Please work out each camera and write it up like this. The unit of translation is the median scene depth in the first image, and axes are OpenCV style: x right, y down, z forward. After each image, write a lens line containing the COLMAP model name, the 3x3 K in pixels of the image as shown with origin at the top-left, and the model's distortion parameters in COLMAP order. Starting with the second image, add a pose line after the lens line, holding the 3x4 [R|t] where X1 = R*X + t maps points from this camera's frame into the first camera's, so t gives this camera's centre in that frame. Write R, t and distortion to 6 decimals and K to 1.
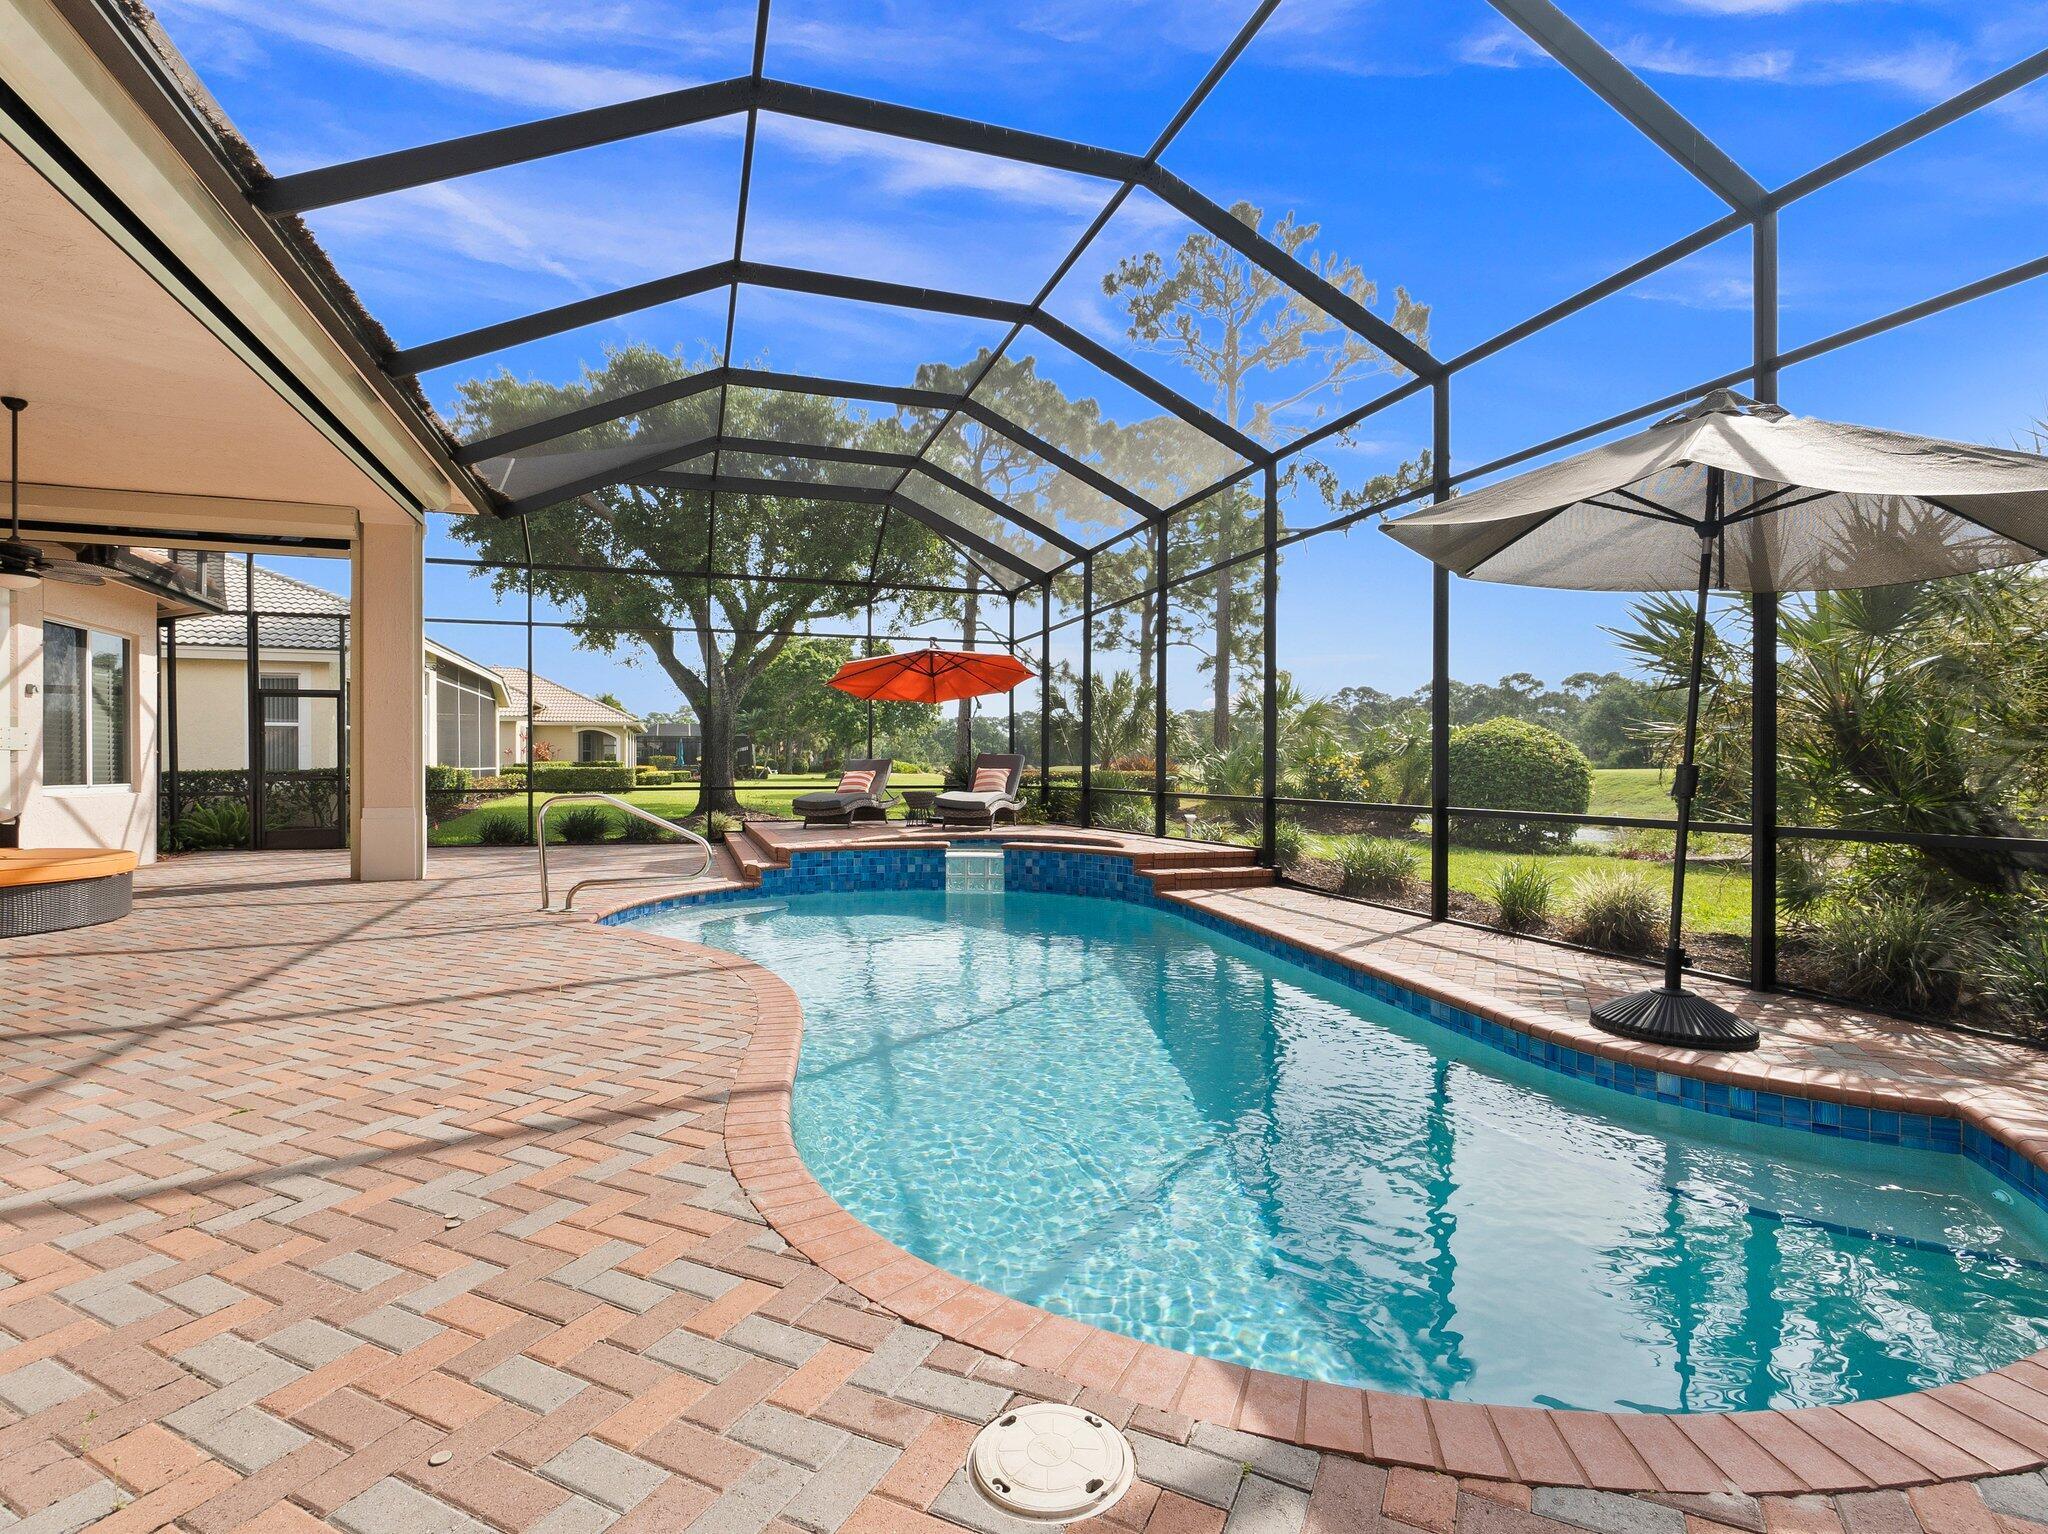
lens RADIAL K [[981.6, 0, 1024.0], [0, 981.6, 767.0], [0, 0, 1]] dist [-0.002035, 0.001122]
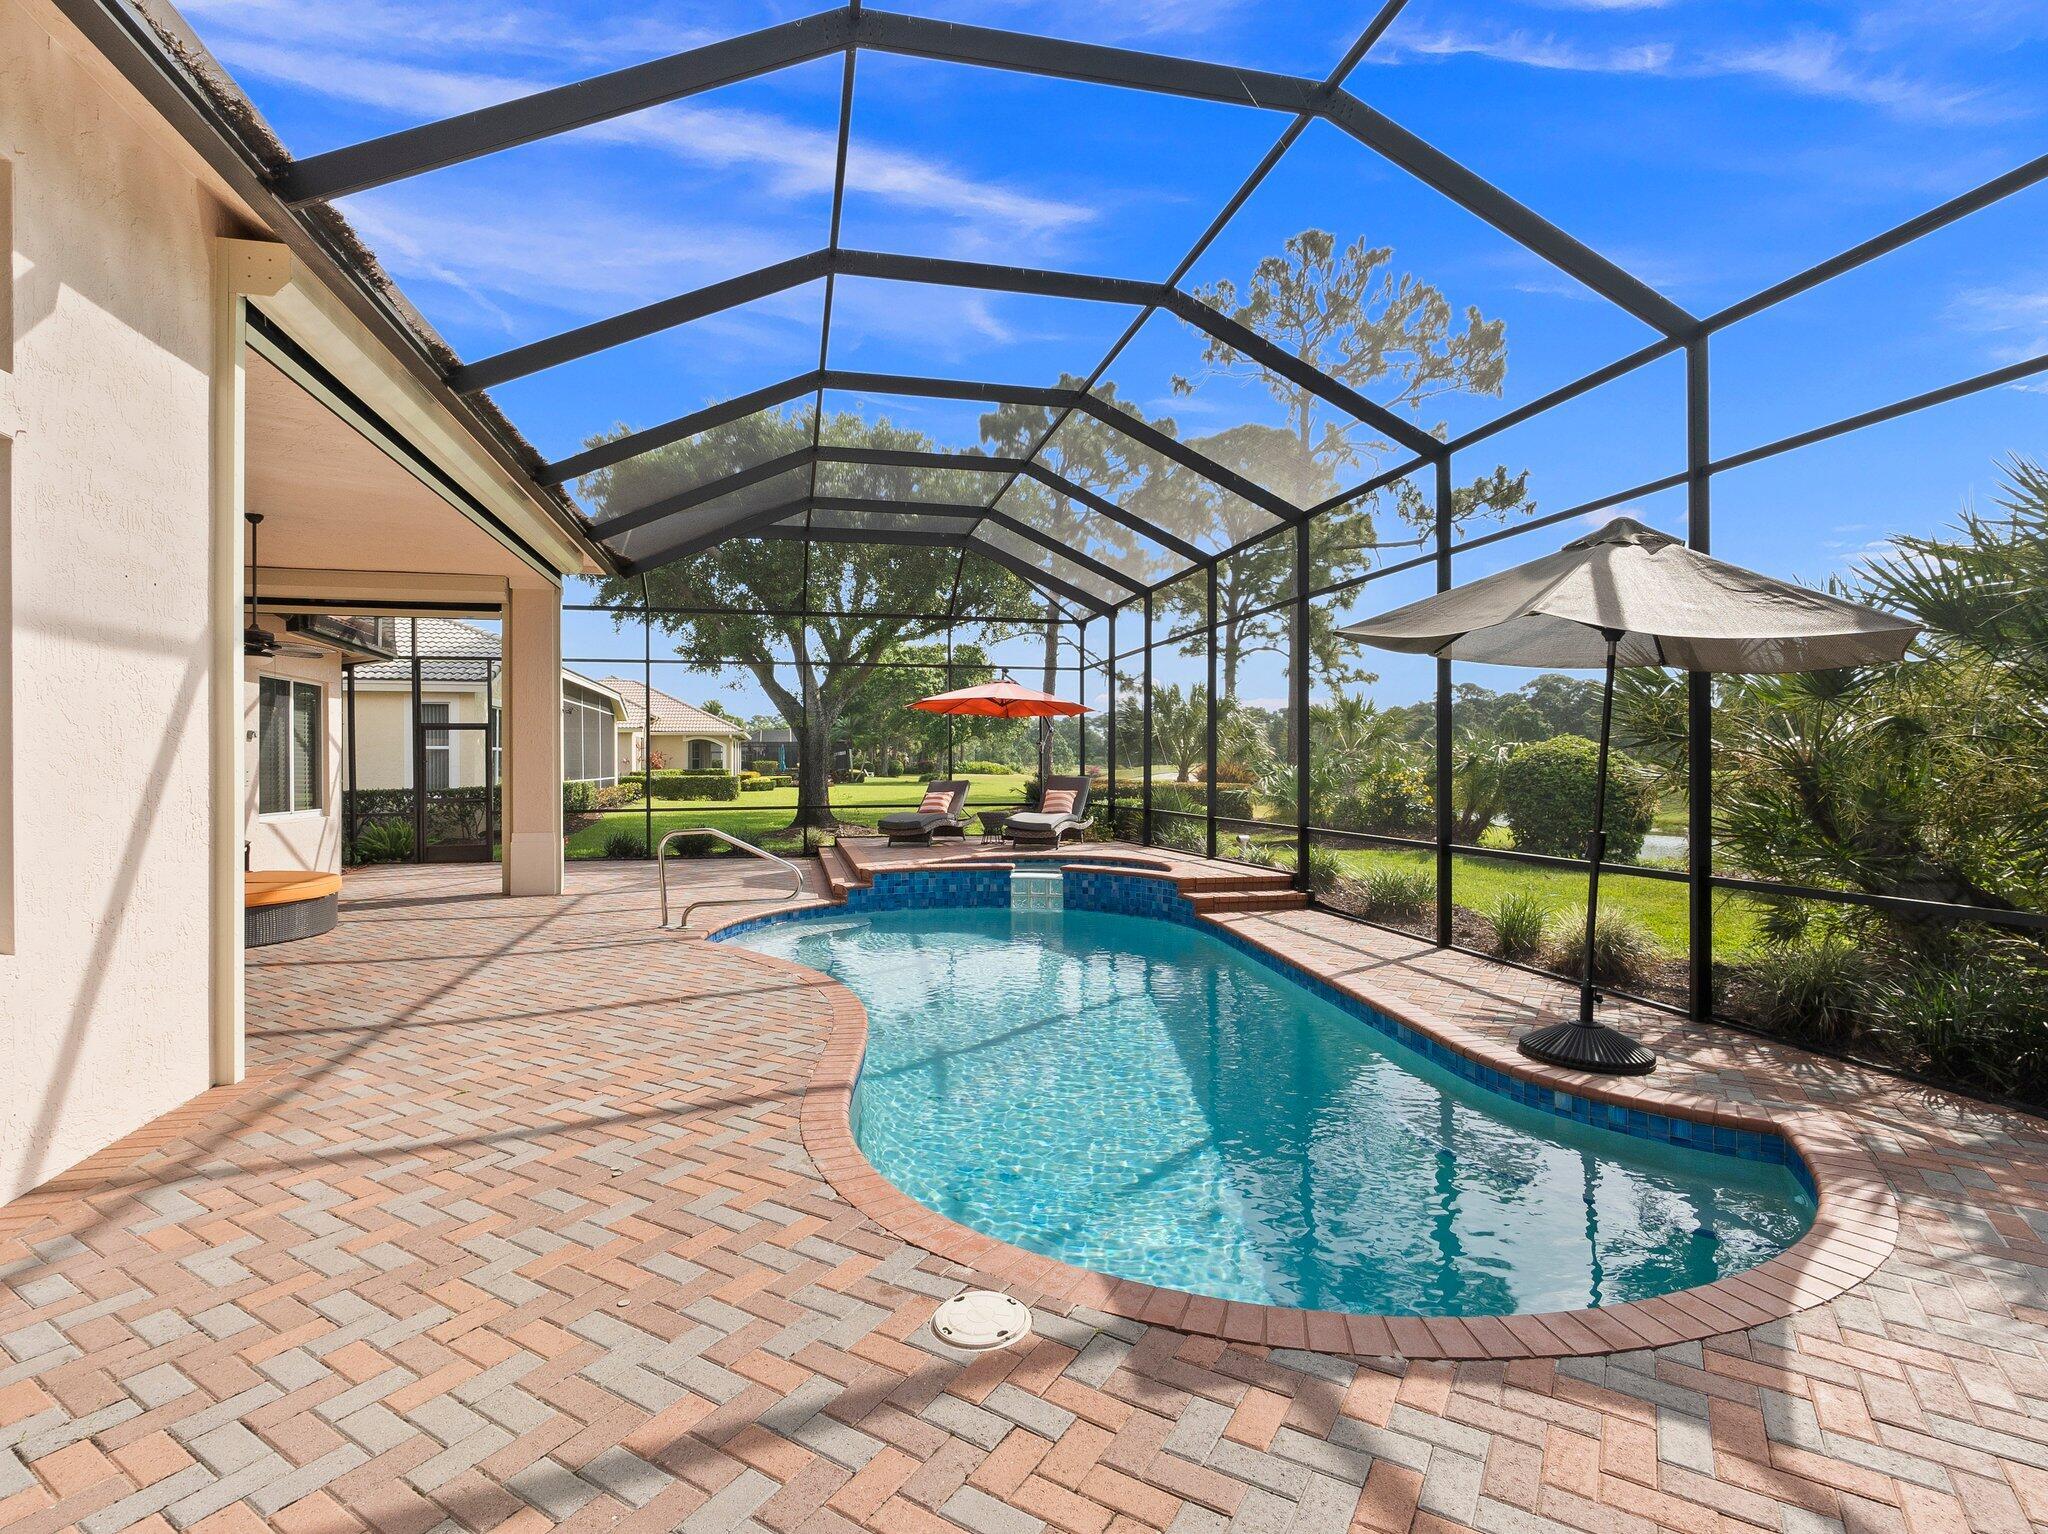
lens RADIAL K [[966.3, 0, 1024.0], [0, 966.3, 767.0], [0, 0, 1]] dist [0.000330, -0.000359]
pose [[0.995814, -0.004085, -0.091307, 0.055903], [0.003829, 0.999988, -0.002976, -0.047717], [0.091318, 0.002614, 0.995818, -0.134975]]
